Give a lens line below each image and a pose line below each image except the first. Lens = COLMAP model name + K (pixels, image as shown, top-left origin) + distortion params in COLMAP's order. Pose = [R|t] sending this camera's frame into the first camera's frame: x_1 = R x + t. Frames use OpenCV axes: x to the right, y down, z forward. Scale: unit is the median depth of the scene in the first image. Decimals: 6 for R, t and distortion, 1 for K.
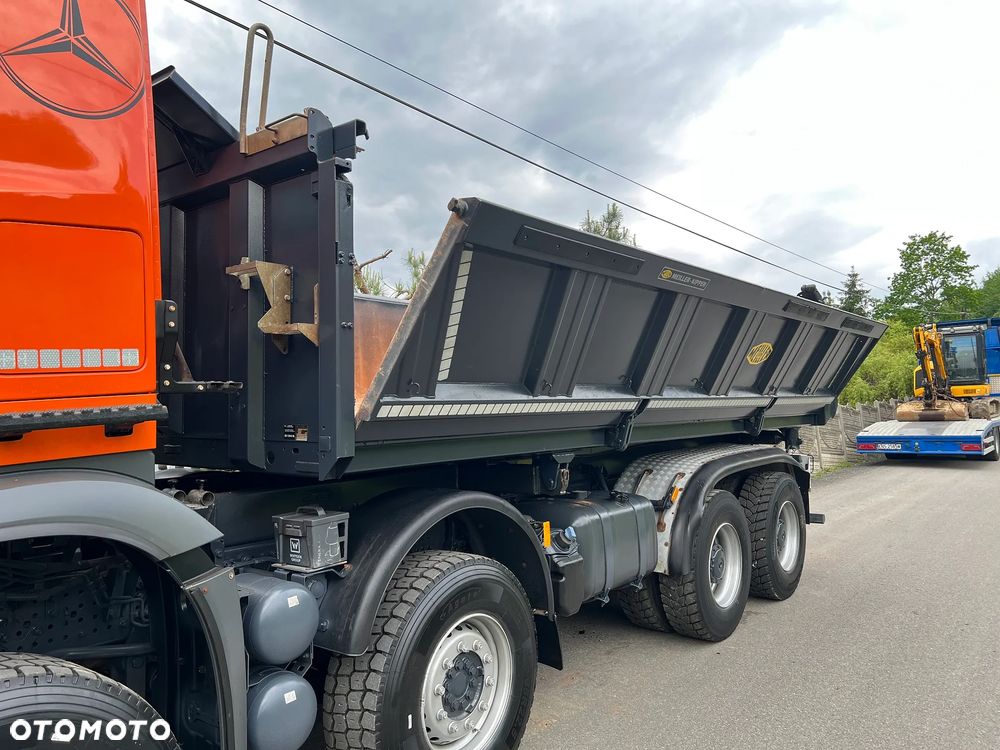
lens RADIAL K [[750.8, 0, 508.3], [0, 750.8, 366.9], [0, 0, 1]] dist [0.063516, -0.067063]
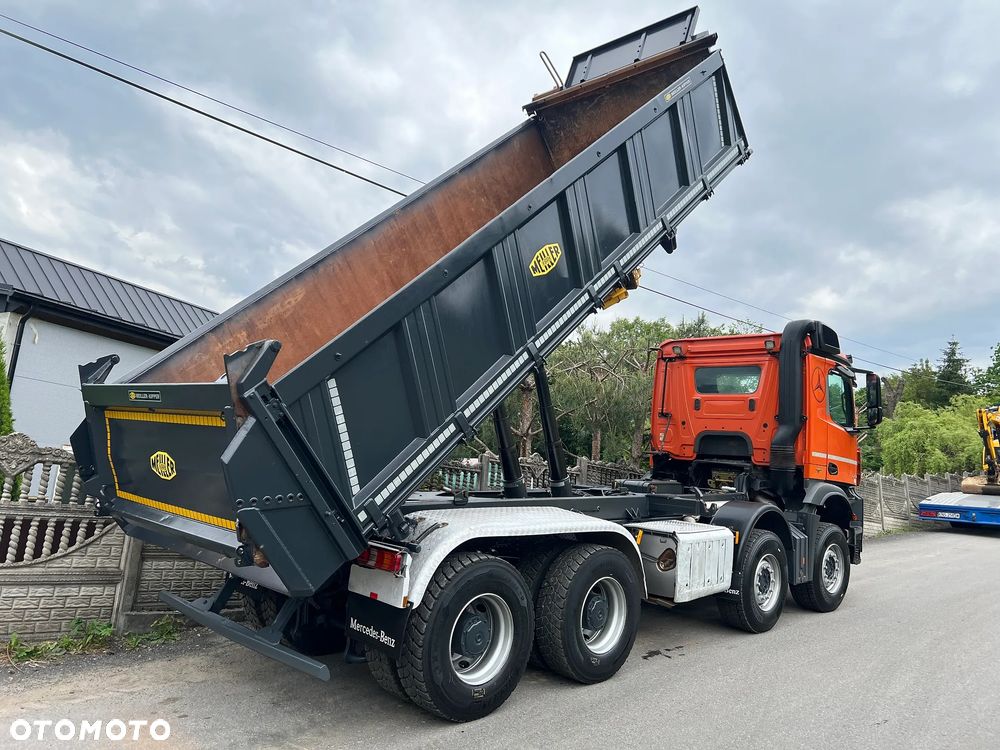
lens RADIAL K [[750.8, 0, 504.6], [0, 750.8, 365.5], [0, 0, 1]] dist [0.063516, -0.067063]
pose [[0.991418, 0.053351, -0.119349, -0.082044], [-0.059972, 0.996814, -0.052587, -0.054956], [0.116163, 0.059293, 0.991459, -0.666476]]
